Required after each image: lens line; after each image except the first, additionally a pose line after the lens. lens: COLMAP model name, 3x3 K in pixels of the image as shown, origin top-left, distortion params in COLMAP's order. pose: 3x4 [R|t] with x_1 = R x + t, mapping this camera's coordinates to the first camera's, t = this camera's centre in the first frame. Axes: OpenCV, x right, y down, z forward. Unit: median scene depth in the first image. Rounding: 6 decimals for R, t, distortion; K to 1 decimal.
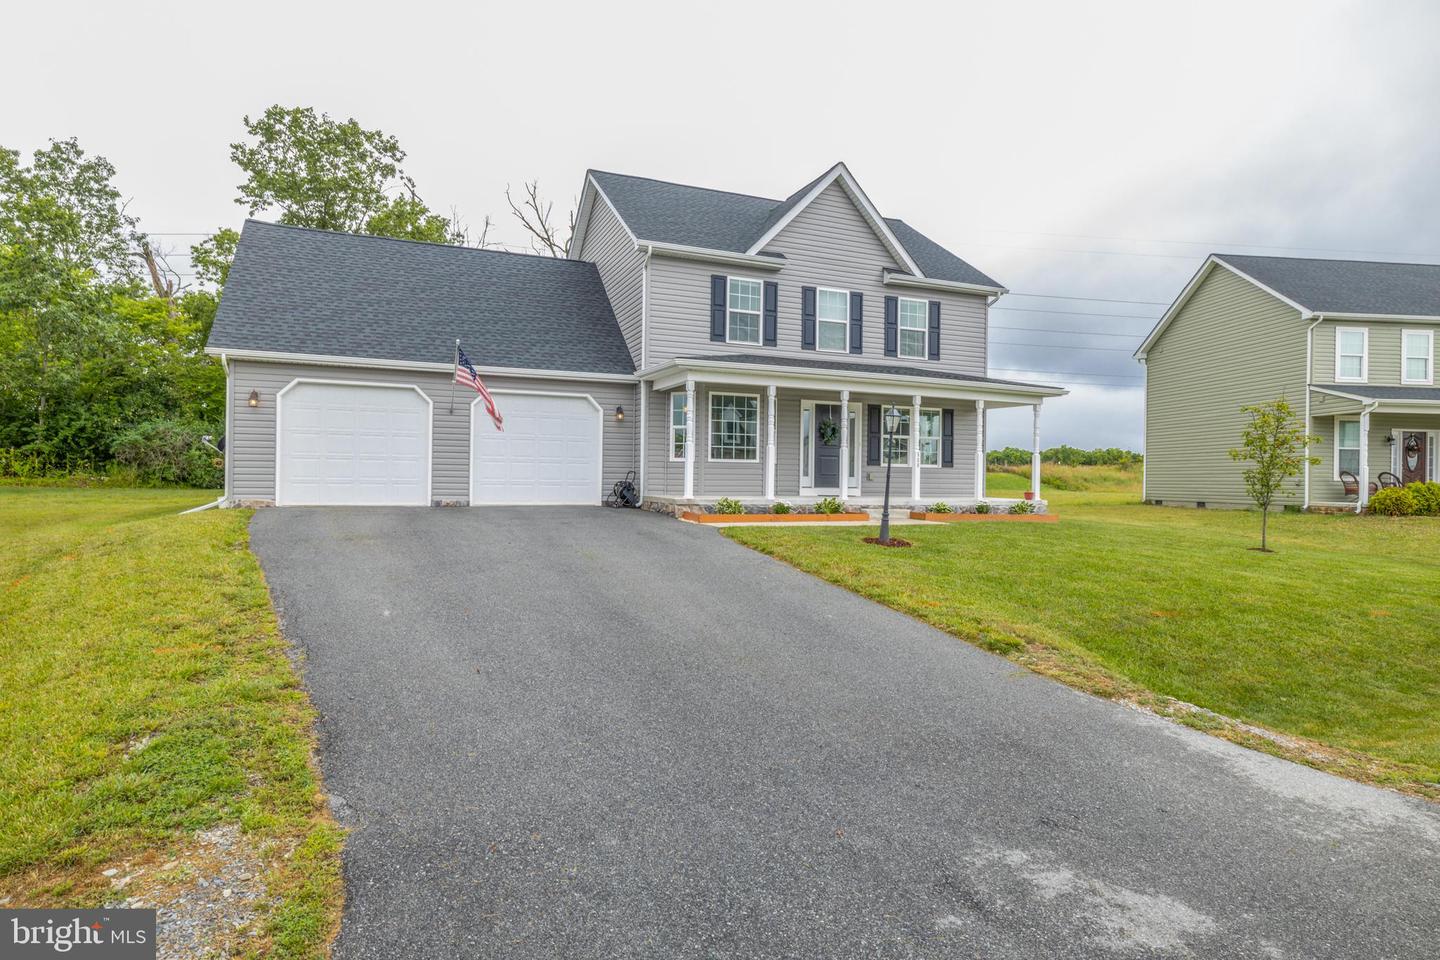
lens RADIAL K [[812.2, 0, 725.5], [0, 812.2, 477.5], [0, 0, 1]] dist [-0.001965, -0.007870]
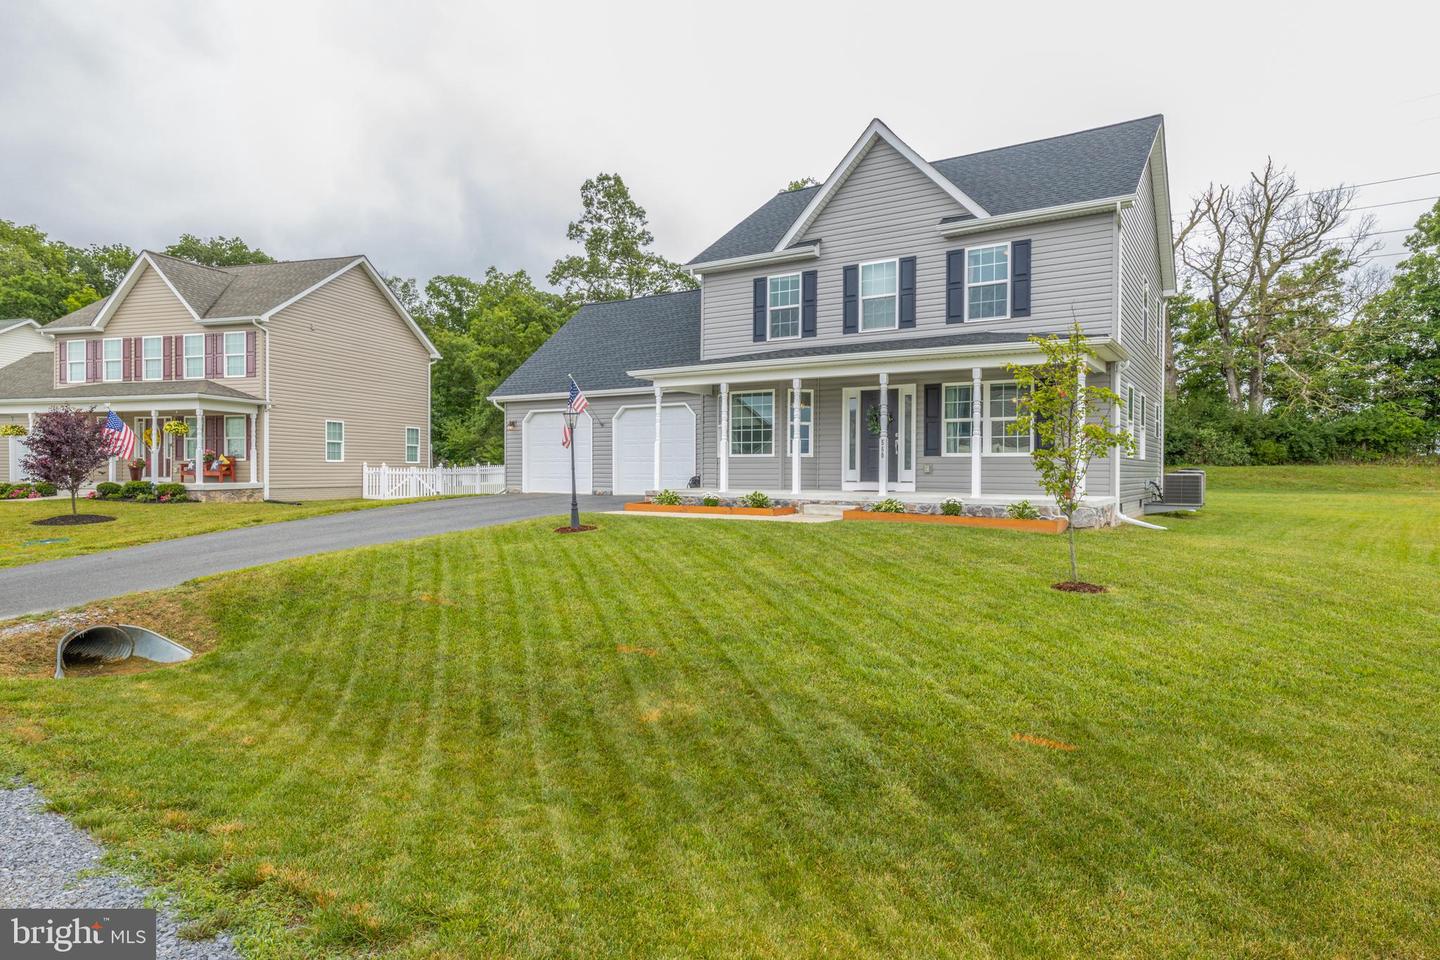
lens RADIAL K [[812.2, 0, 732.8], [0, 812.2, 477.1], [0, 0, 1]] dist [-0.001965, -0.007870]
pose [[0.563550, -0.004696, -0.826069, 0.789621], [0.004158, 0.999987, -0.002848, 0.009007], [0.826072, -0.001830, 0.563562, 0.363630]]
